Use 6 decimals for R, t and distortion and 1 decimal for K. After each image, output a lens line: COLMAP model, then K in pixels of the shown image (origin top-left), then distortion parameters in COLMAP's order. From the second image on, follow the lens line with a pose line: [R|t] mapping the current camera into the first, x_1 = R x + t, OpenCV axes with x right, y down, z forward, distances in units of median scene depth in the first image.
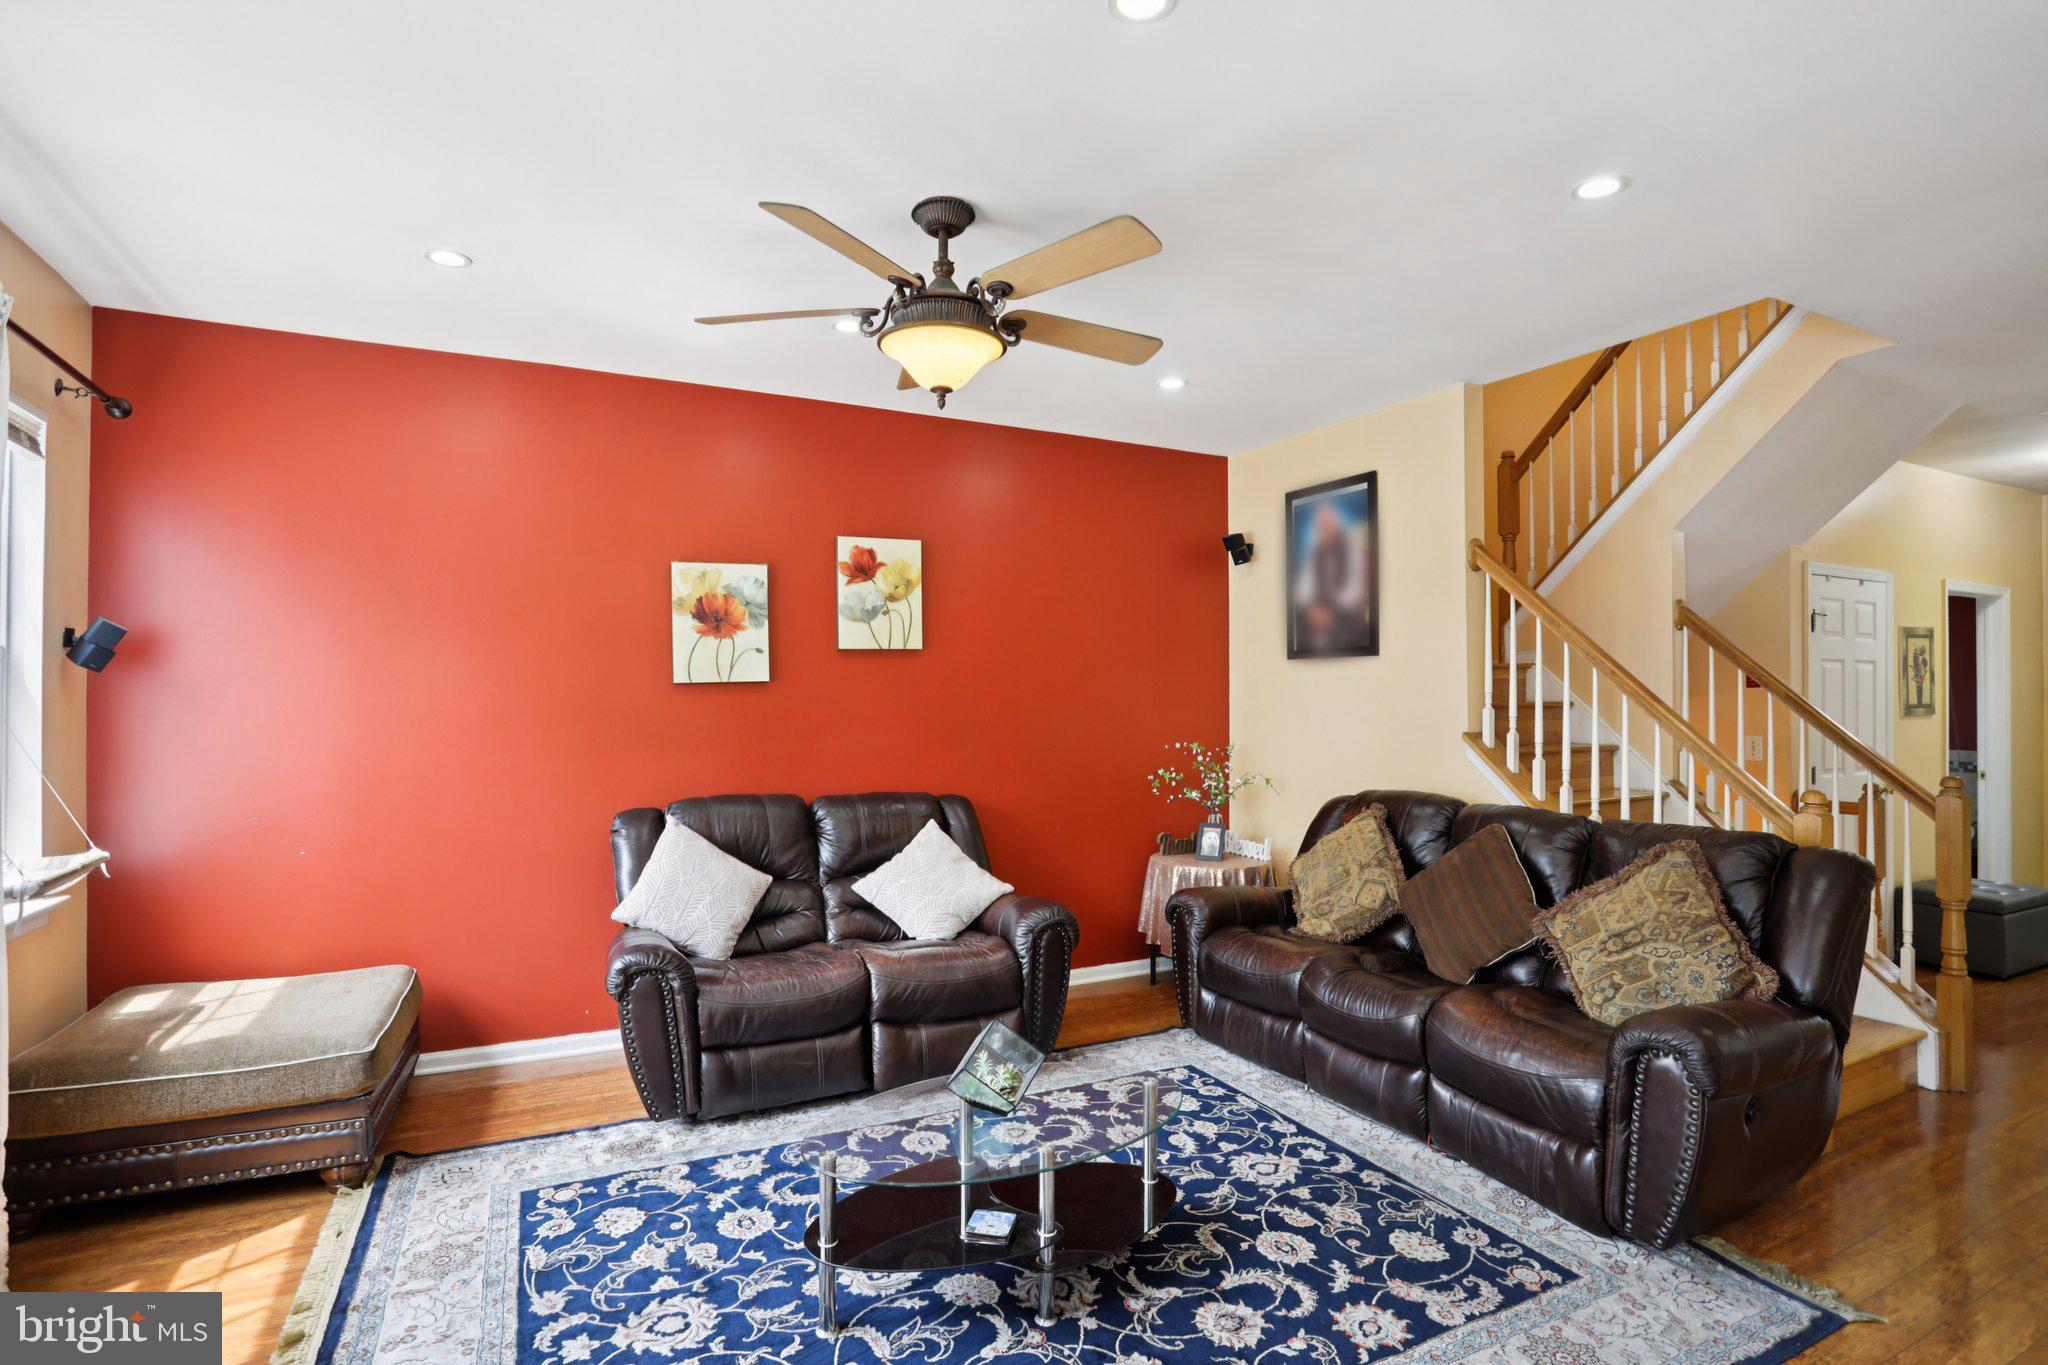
lens RADIAL K [[1000.0, 0, 1013.2], [0, 1000.0, 685.5], [0, 0, 1]] dist [-0.079751, 0.040978]
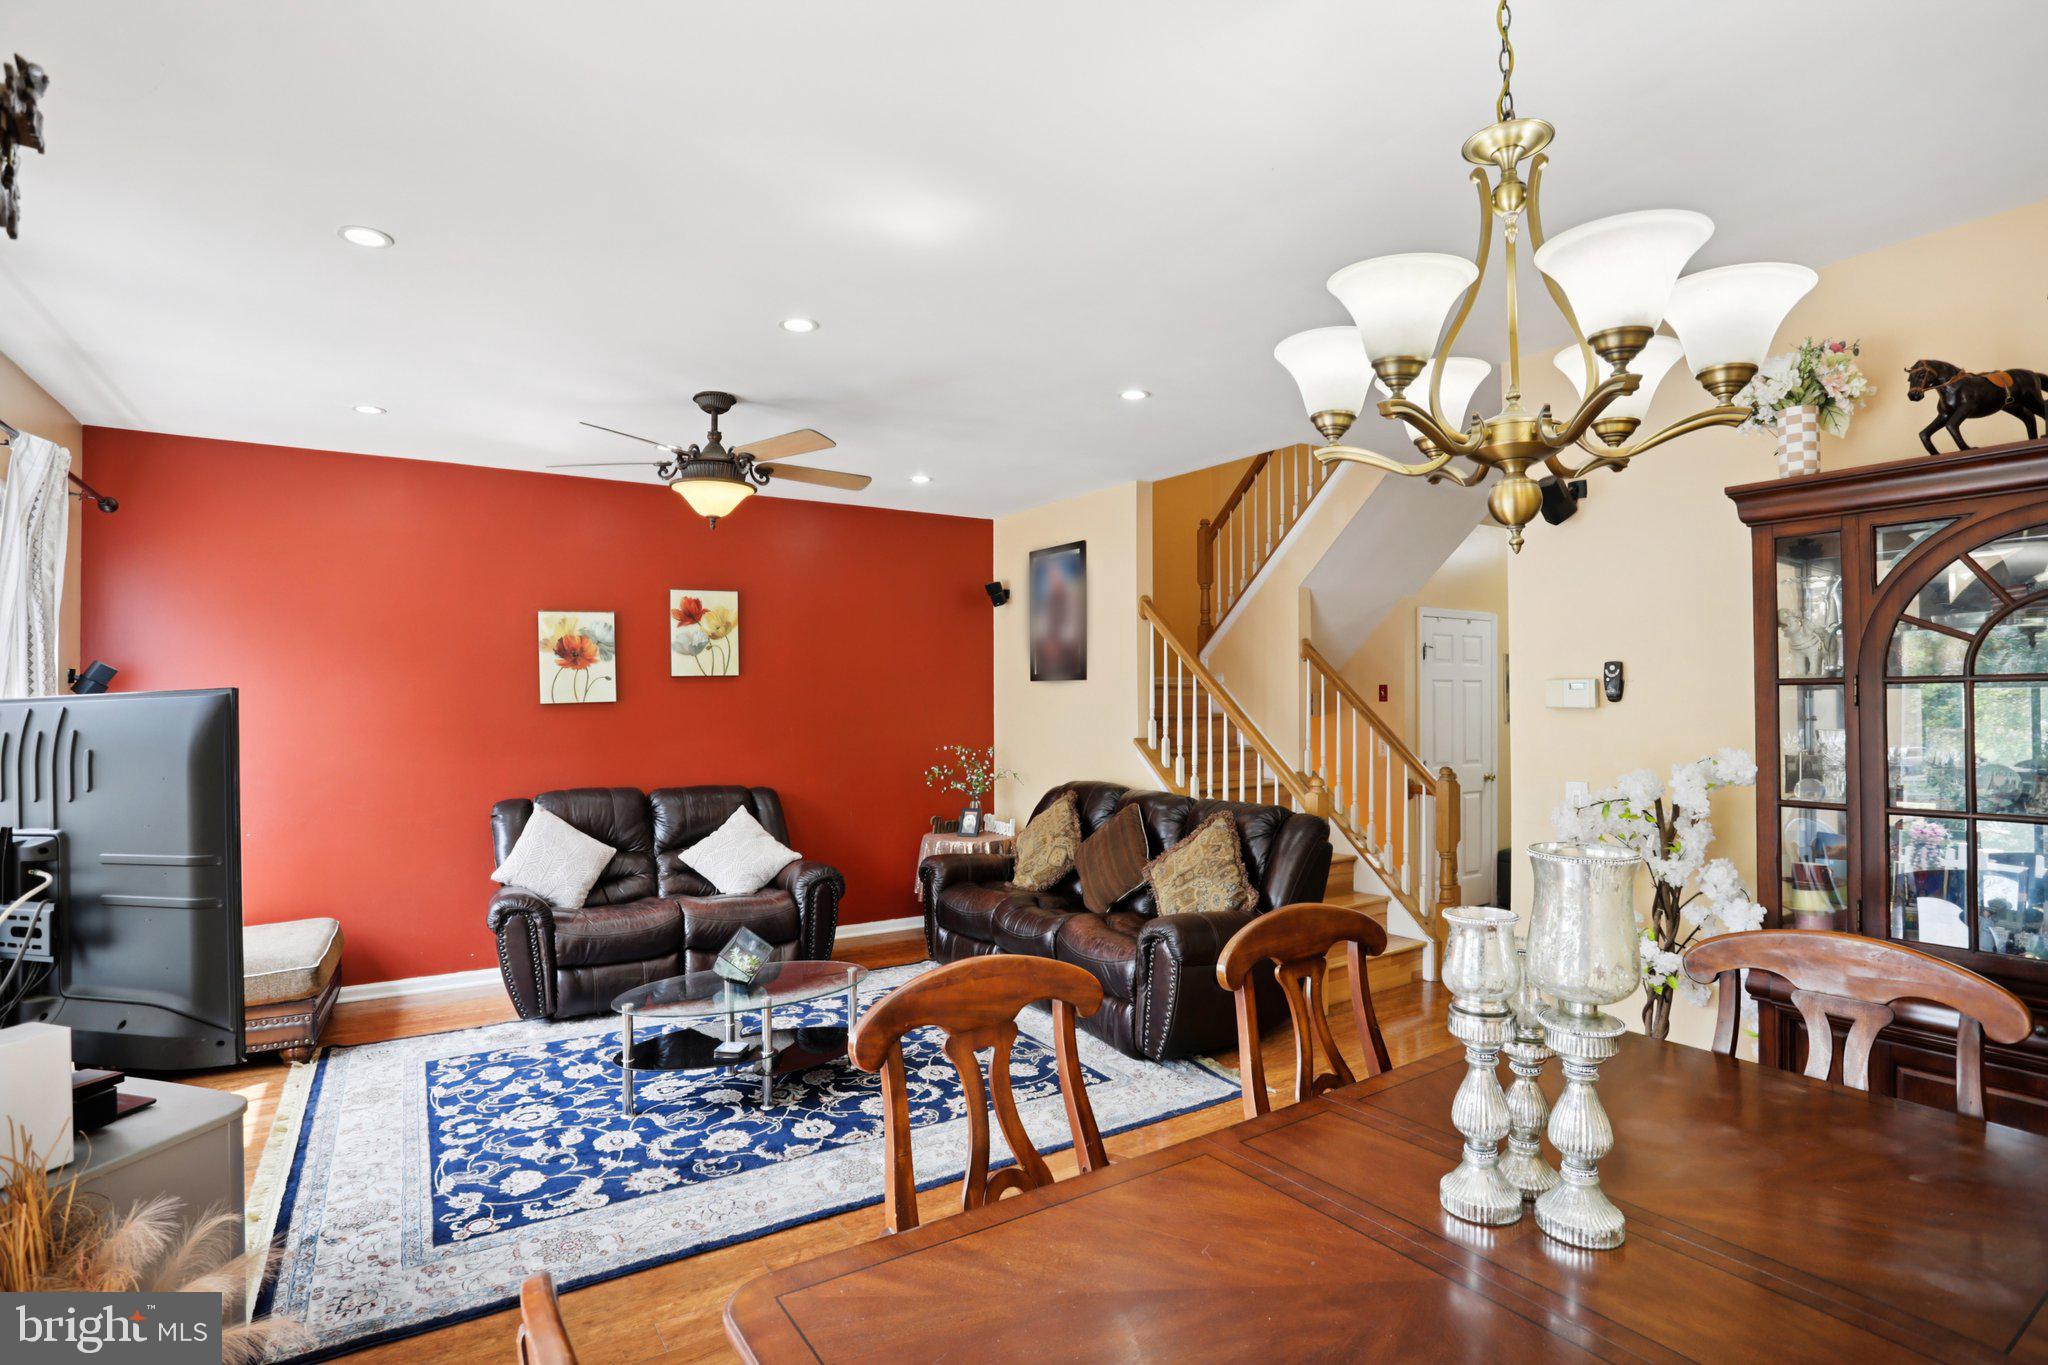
lens RADIAL K [[1000.0, 0, 1013.2], [0, 1000.0, 685.5], [0, 0, 1]] dist [-0.079751, 0.040978]
pose [[0.995016, -0.001857, 0.099695, 0.169639], [0.001815, 0.999998, 0.000517, -0.029385], [-0.099695, -0.000334, 0.995018, -0.403991]]
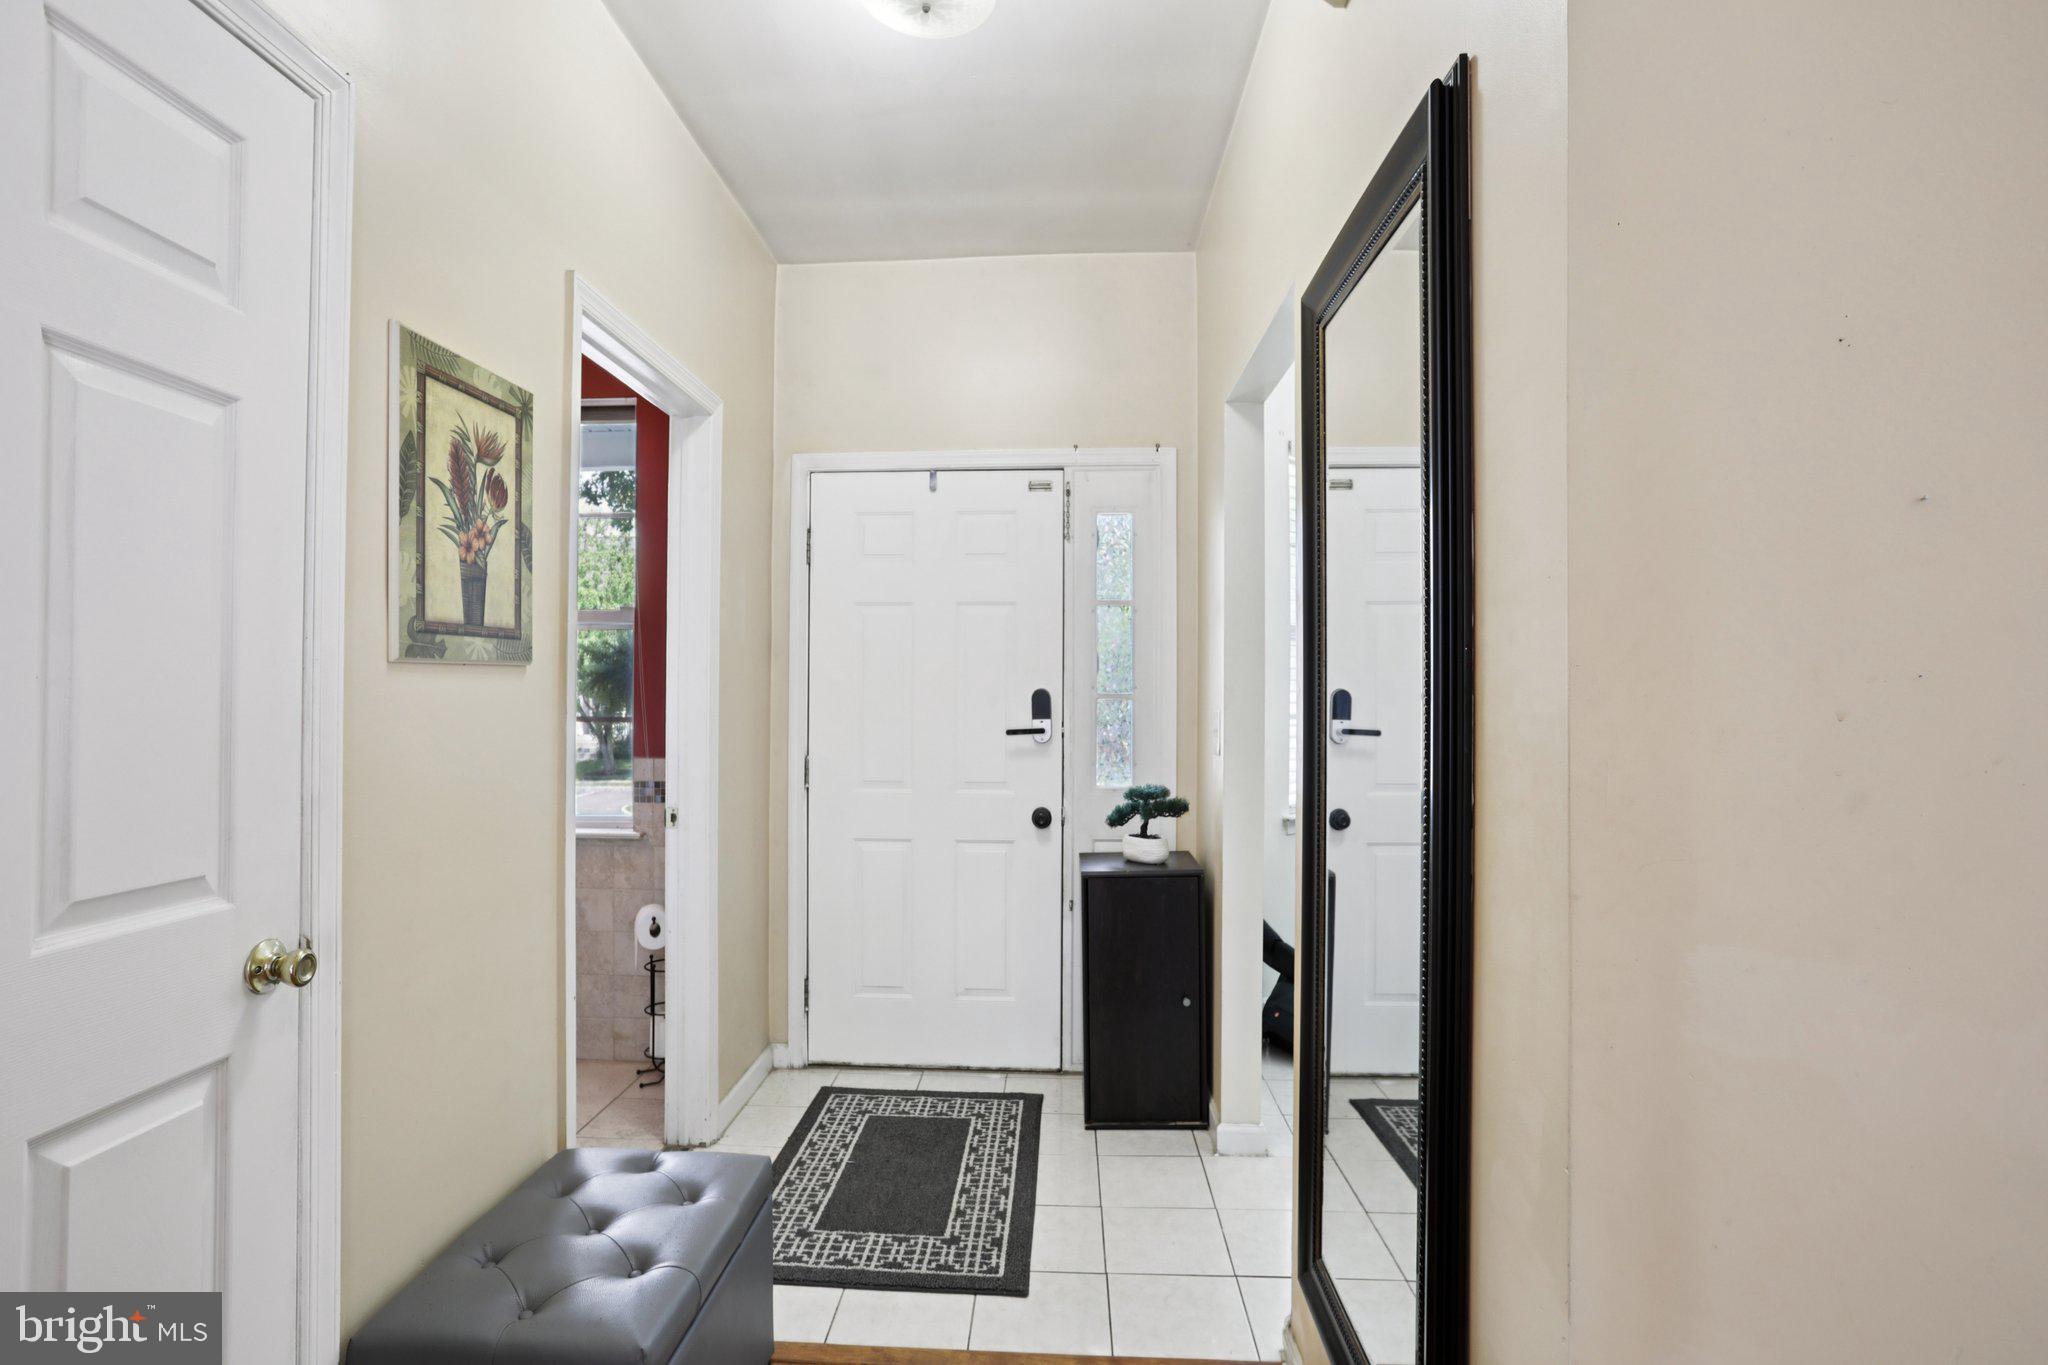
lens RADIAL K [[1000.0, 0, 1013.2], [0, 1000.0, 685.5], [0, 0, 1]] dist [-0.079751, 0.040978]
pose [[0.494455, 0.012533, 0.869113, 1.090402], [-0.015187, 0.999868, -0.005778, 0.053673], [-0.869071, -0.010342, 0.494580, 1.009117]]
